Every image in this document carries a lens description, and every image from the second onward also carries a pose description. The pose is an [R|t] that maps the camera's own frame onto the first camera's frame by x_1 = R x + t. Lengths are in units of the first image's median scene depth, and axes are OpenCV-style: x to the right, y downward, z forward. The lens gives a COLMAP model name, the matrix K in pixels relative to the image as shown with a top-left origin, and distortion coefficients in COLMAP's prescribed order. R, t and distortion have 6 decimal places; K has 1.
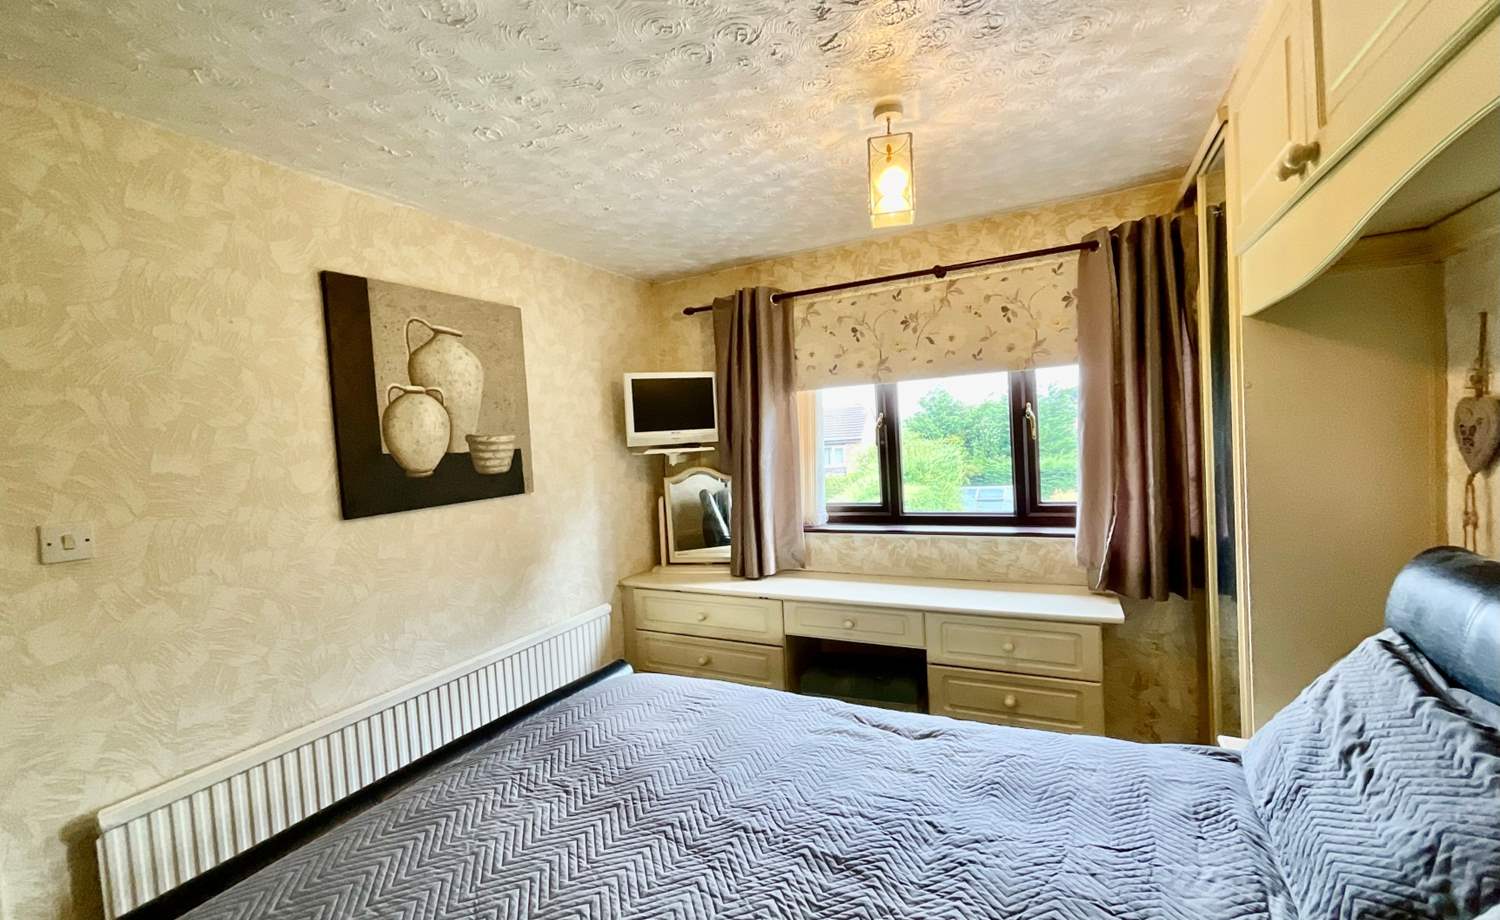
lens RADIAL K [[594.9, 0, 750.0], [0, 594.9, 460.0], [0, 0, 1]] dist [-0.001105, 0.000178]
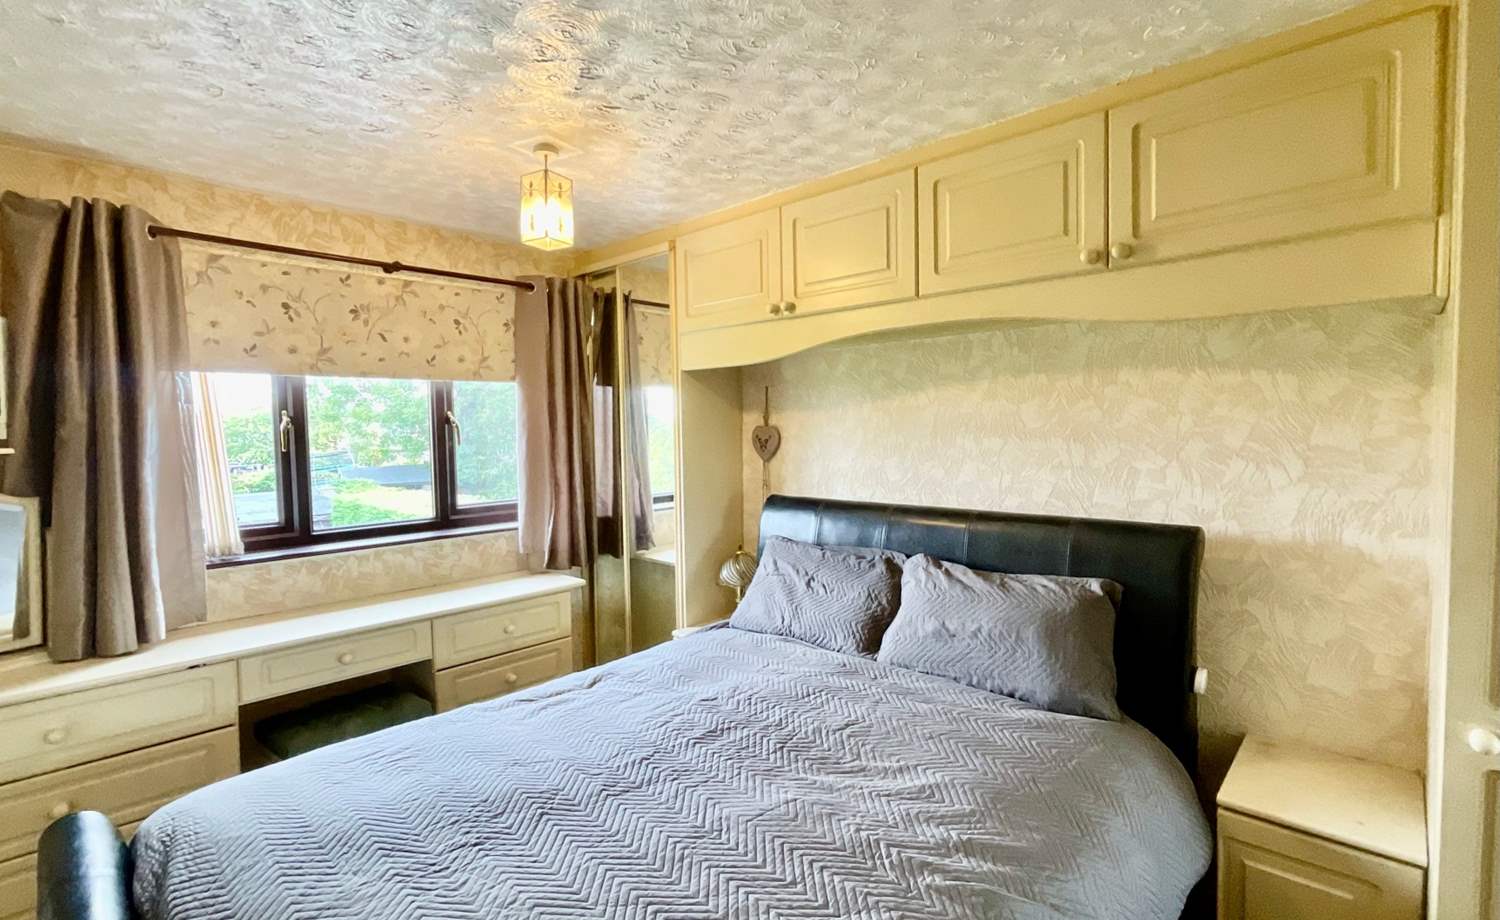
lens RADIAL K [[594.9, 0, 750.0], [0, 594.9, 460.0], [0, 0, 1]] dist [-0.001105, 0.000178]
pose [[0.360303, 0.000769, 0.932835, -0.352113], [0.033635, 0.999339, -0.013815, 0.023168], [-0.932229, 0.036354, 0.360039, 0.131726]]
